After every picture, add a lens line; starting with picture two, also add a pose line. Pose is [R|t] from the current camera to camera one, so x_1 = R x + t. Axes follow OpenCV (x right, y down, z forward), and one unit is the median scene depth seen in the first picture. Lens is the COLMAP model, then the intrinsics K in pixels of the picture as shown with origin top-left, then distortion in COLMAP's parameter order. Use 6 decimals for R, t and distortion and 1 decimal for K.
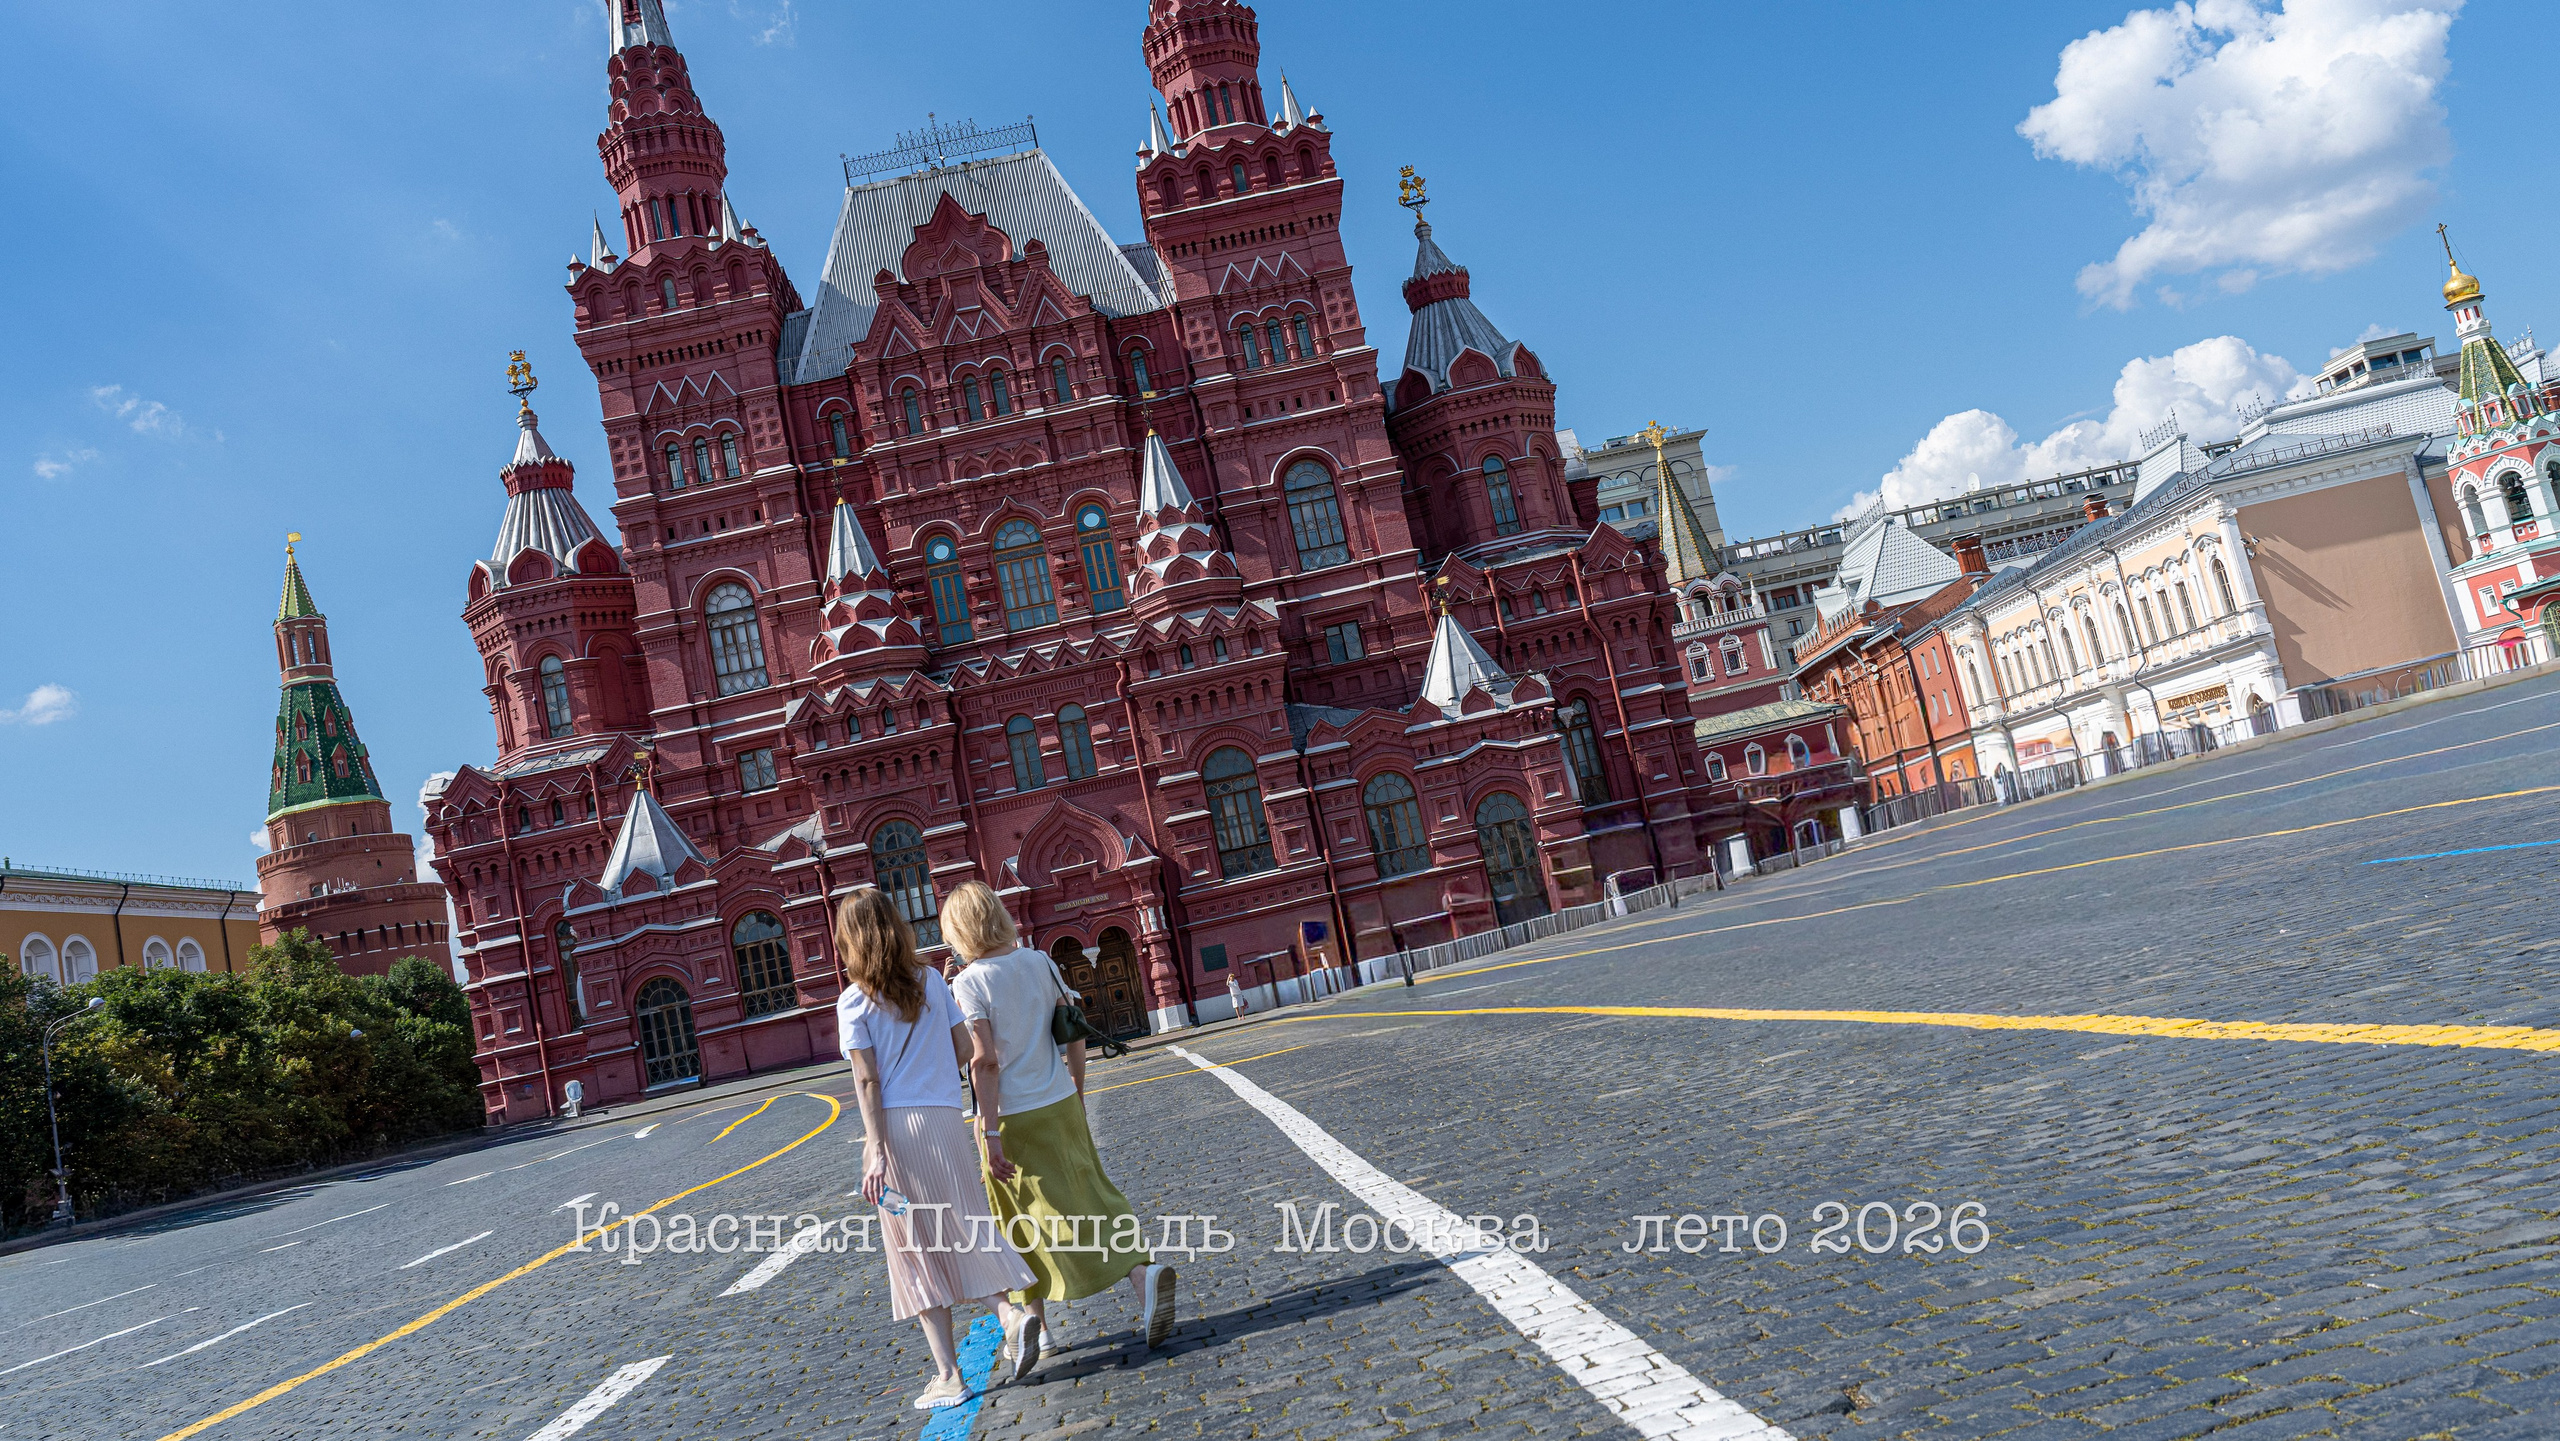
lens RADIAL K [[2179.5, 0, 1279.3], [0, 2179.5, 650.8], [0, 0, 1]] dist [-0.018075, -0.006360]
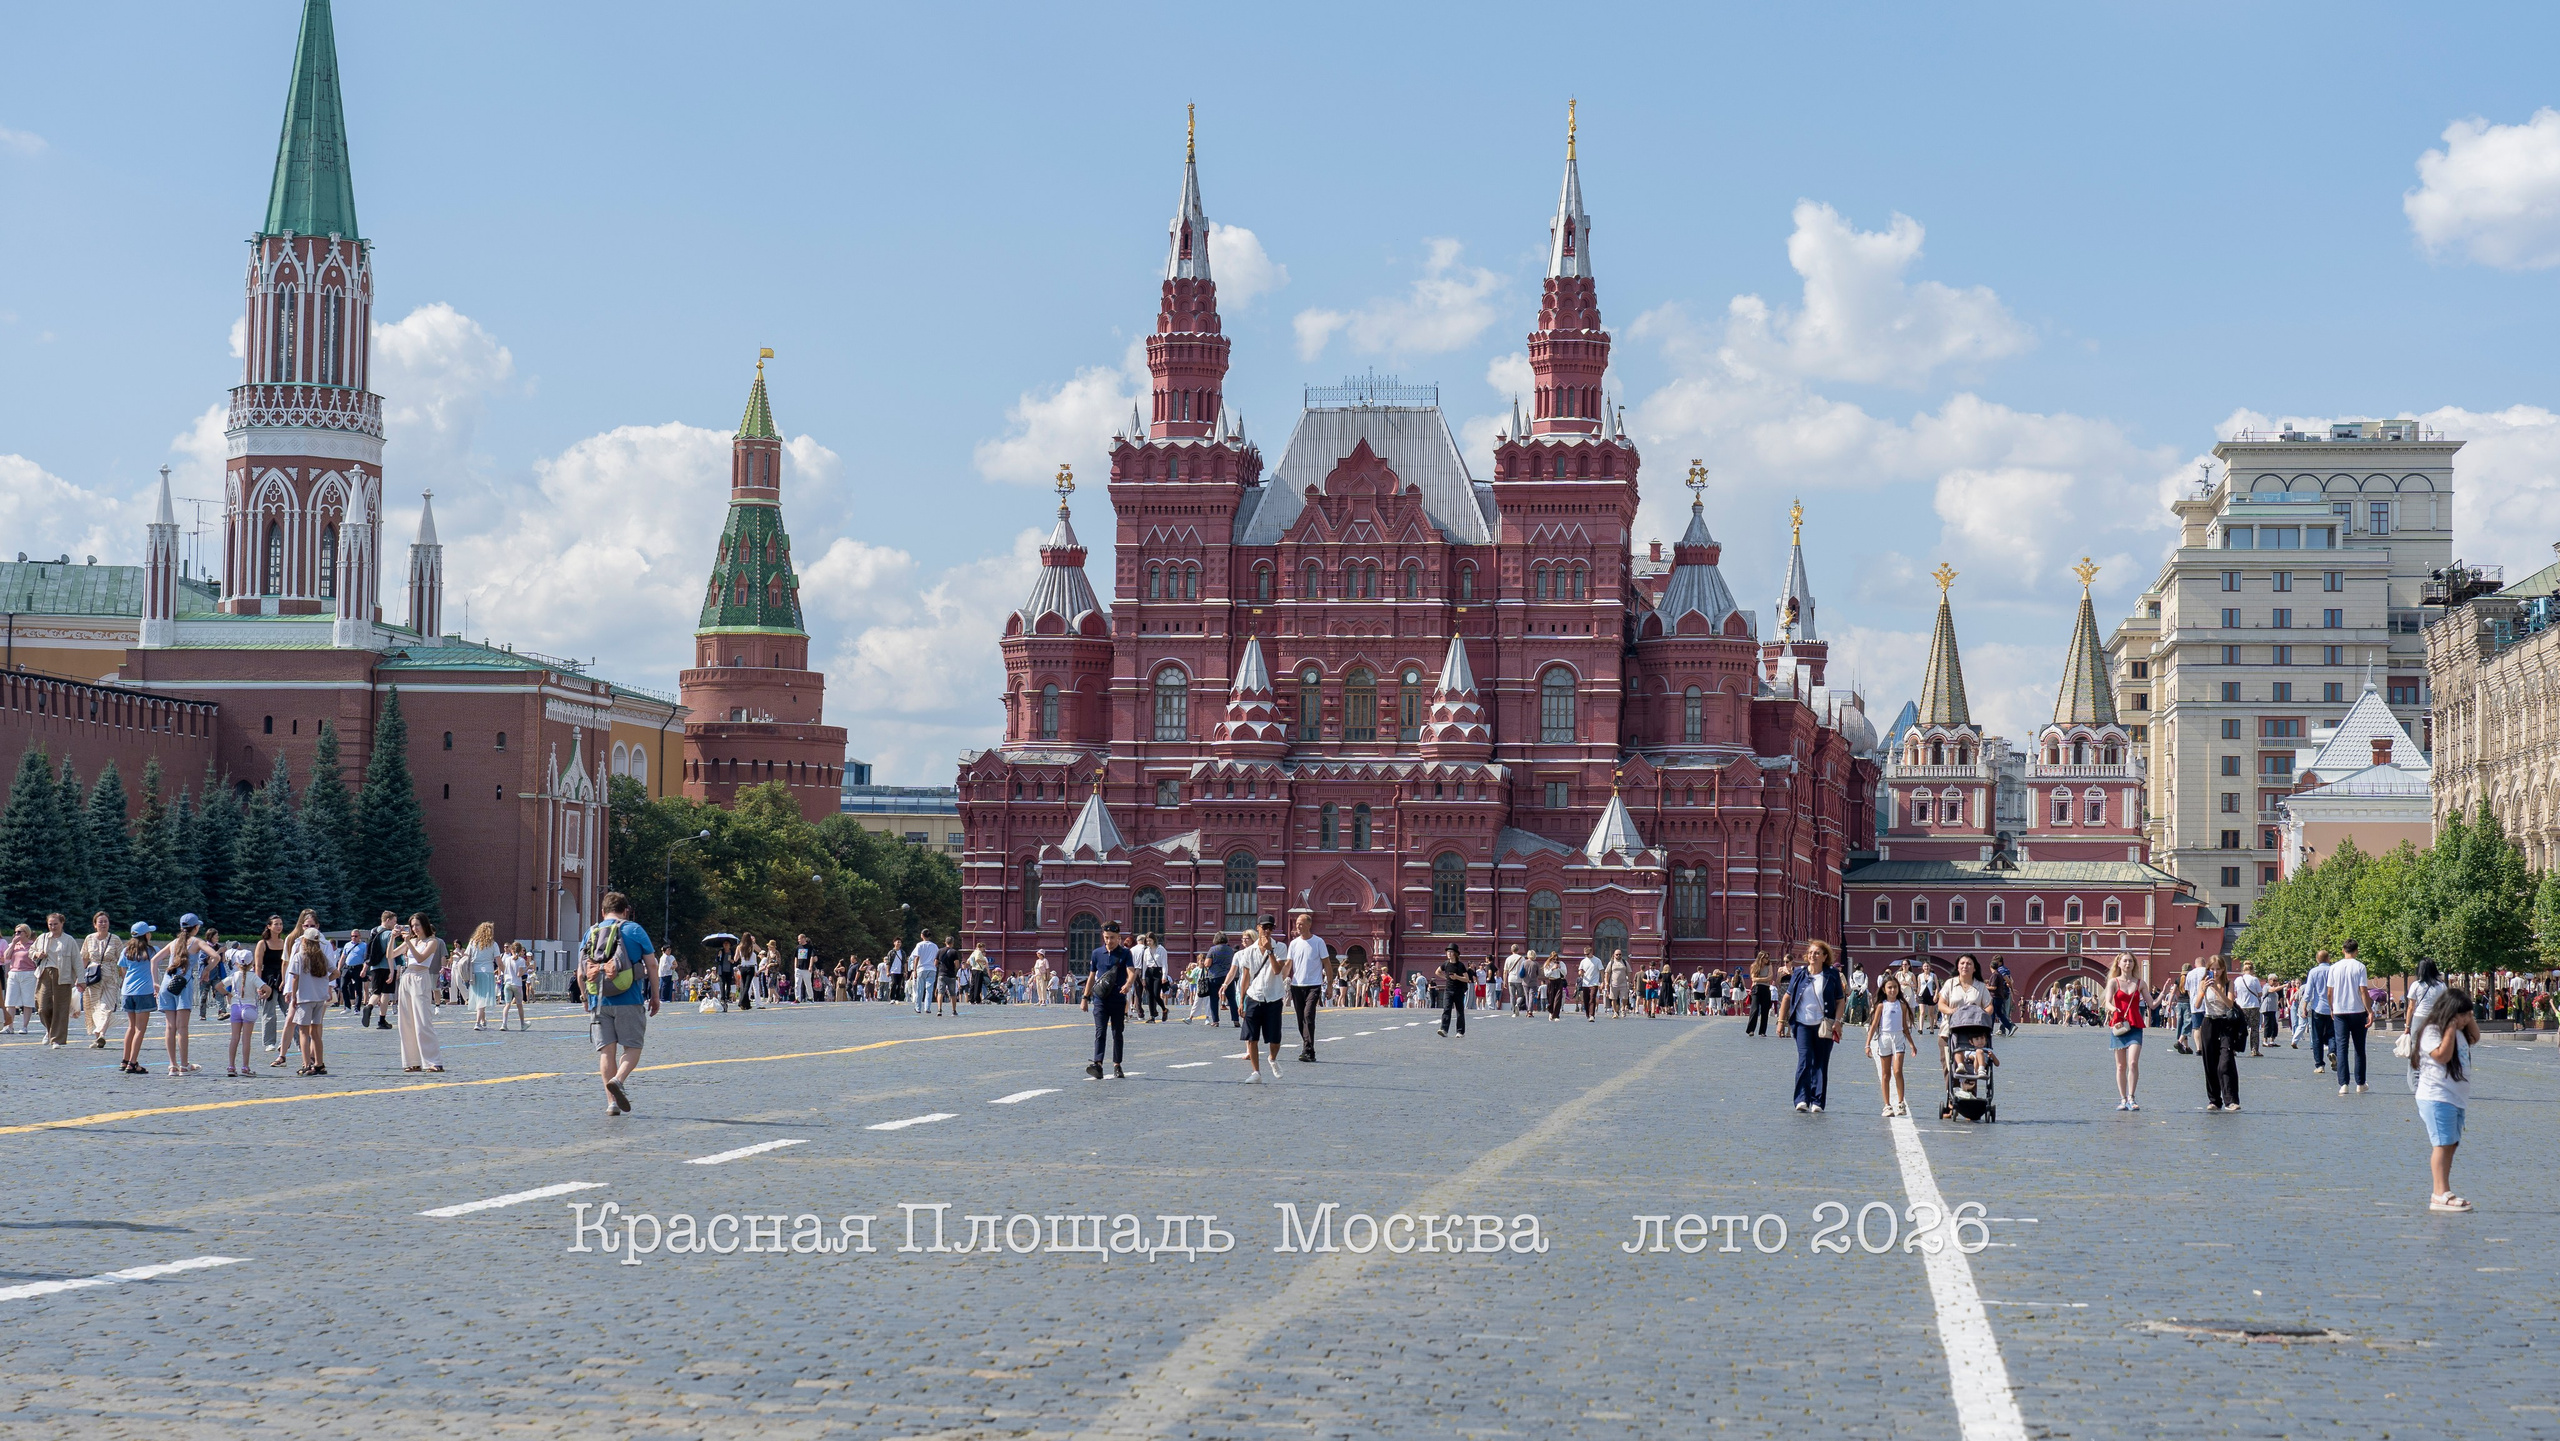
lens RADIAL K [[4816.3, 0, 1280.0], [0, 4816.3, 720.5], [0, 0, 1]] dist [0.026386, 0.103505]
pose [[0.956284, 0.218141, -0.194771, 0.481291], [-0.196831, 0.972691, 0.123002, -0.422989], [0.216284, -0.079288, 0.973106, -2.260146]]
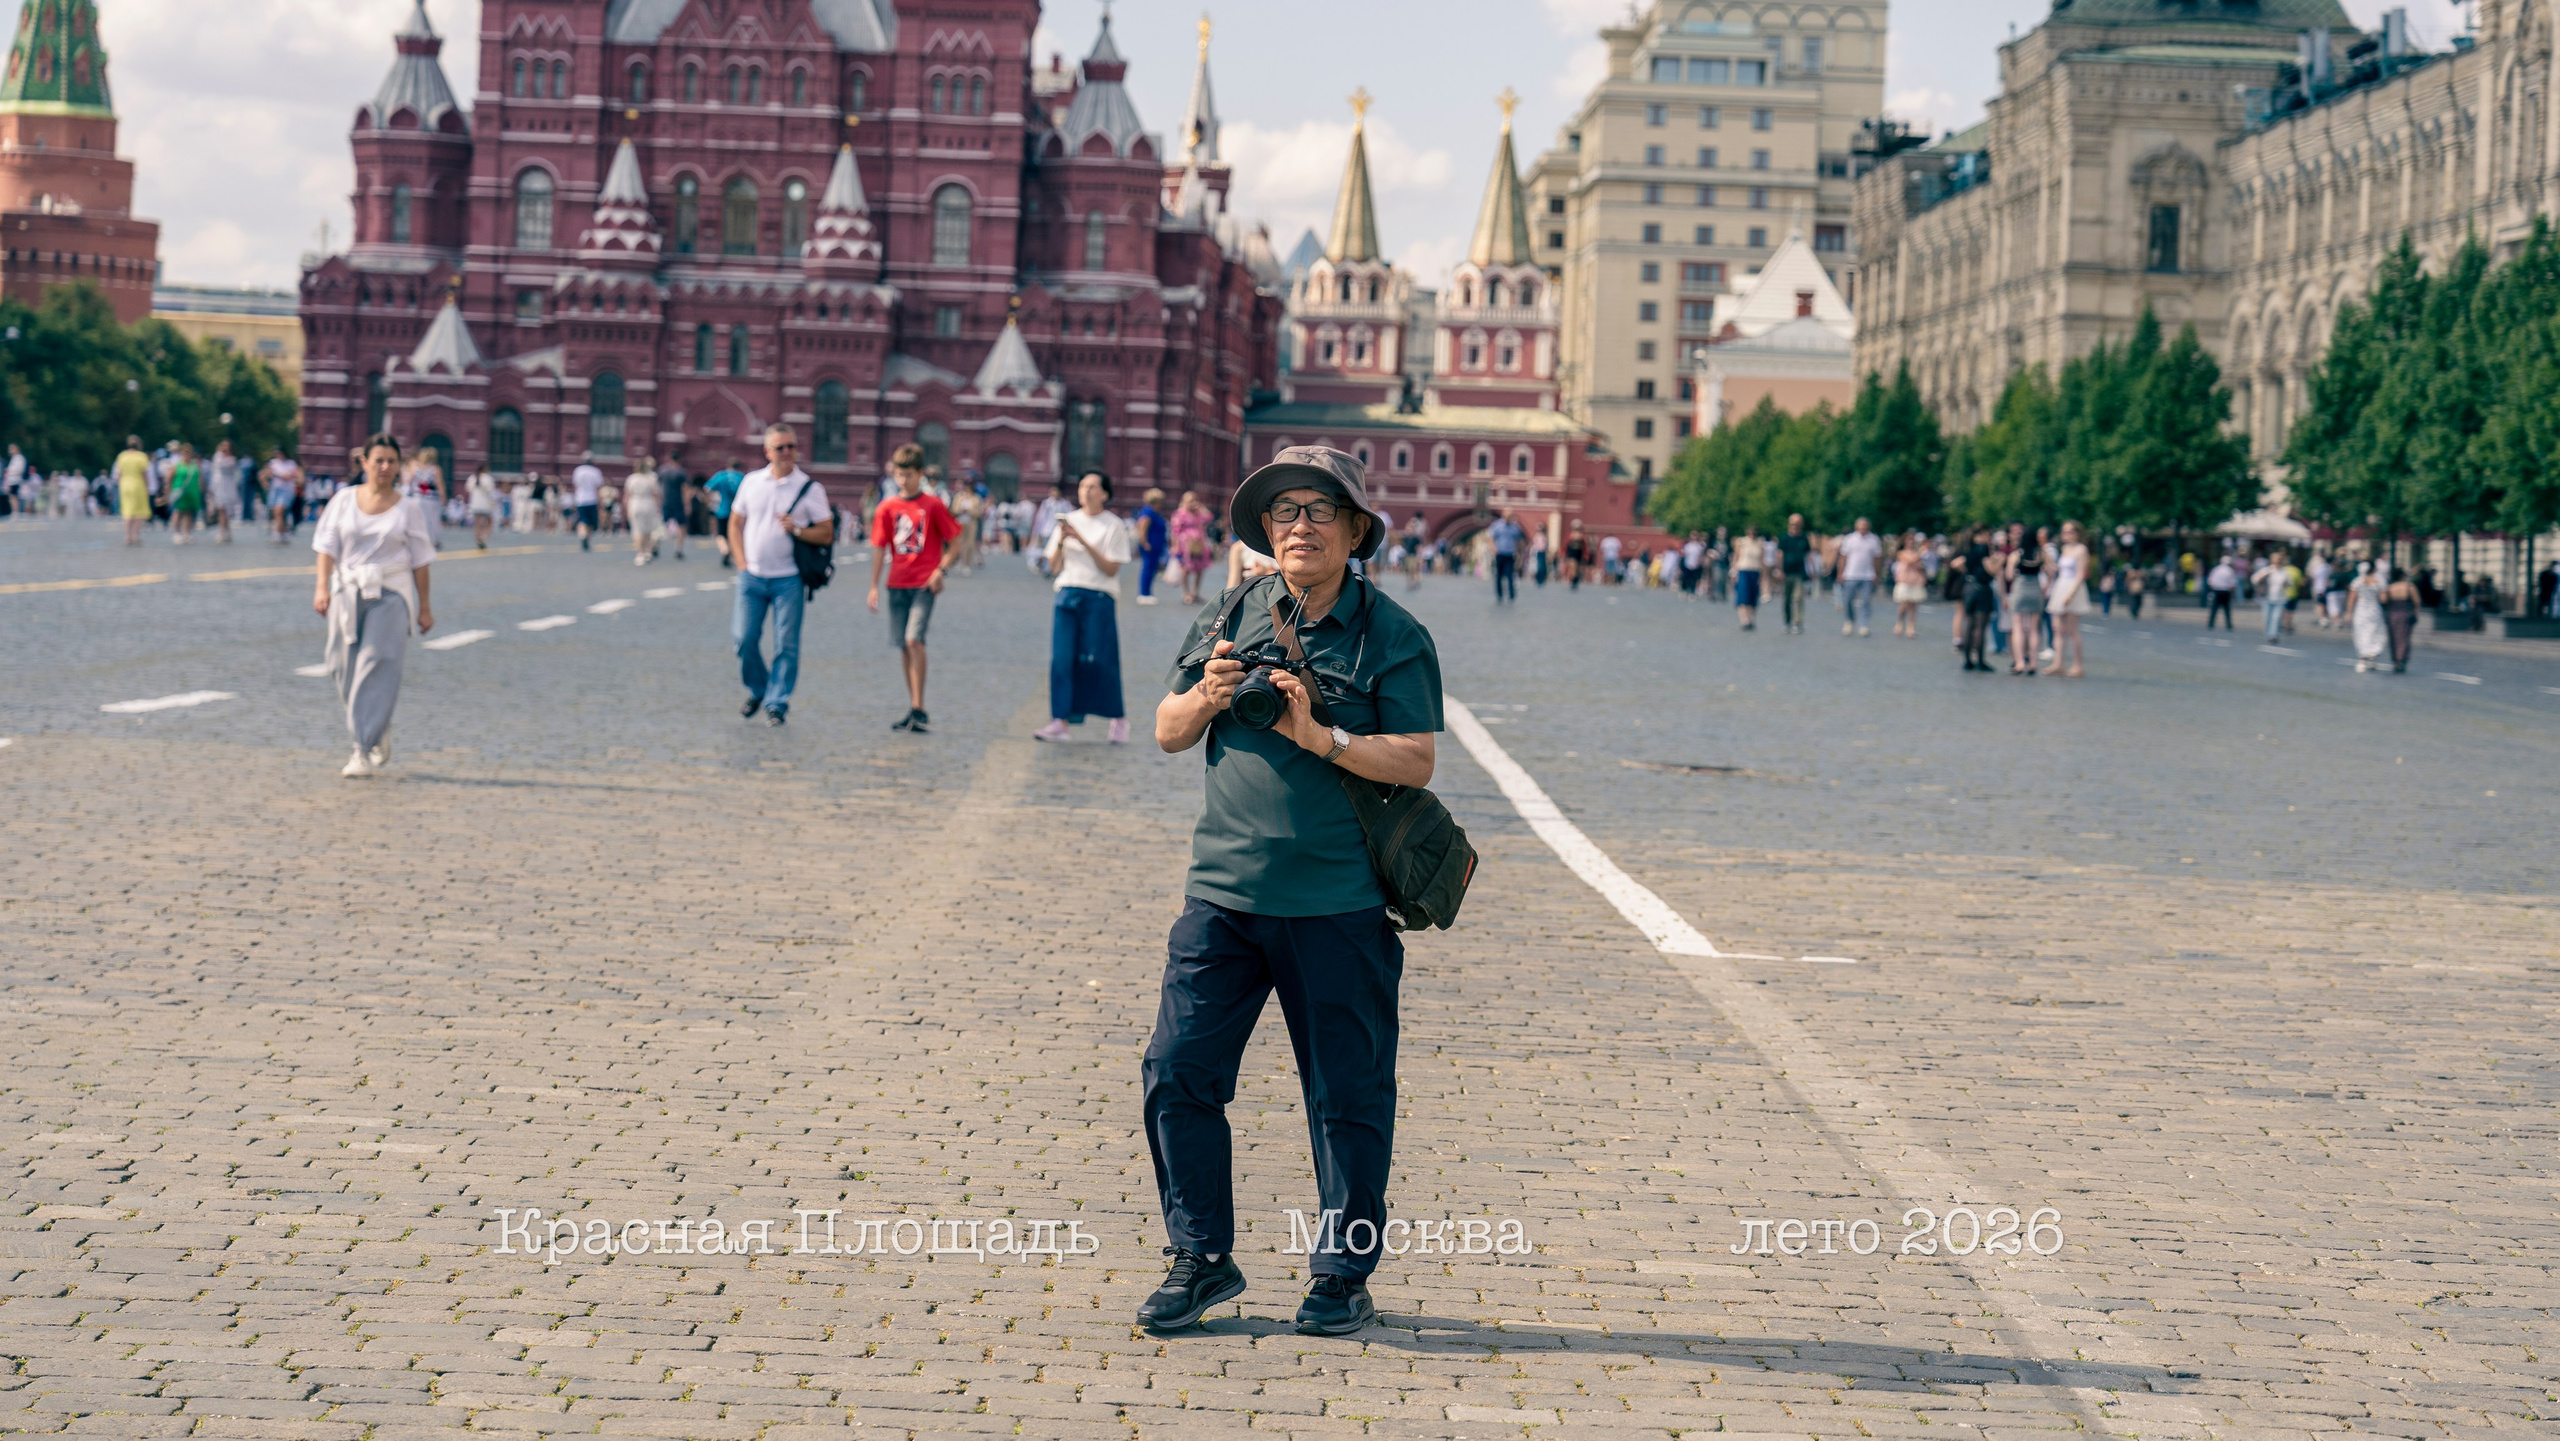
lens RADIAL K [[5320.8, 0, 1423.5], [0, 5320.8, 718.0], [0, 0, 1]] dist [-0.039666, -0.027671]
pose [[0.966466, 0.255624, -0.024506, 0.476744], [-0.247537, 0.952761, 0.175988, -0.440852], [0.068335, -0.164021, 0.984087, -2.408501]]
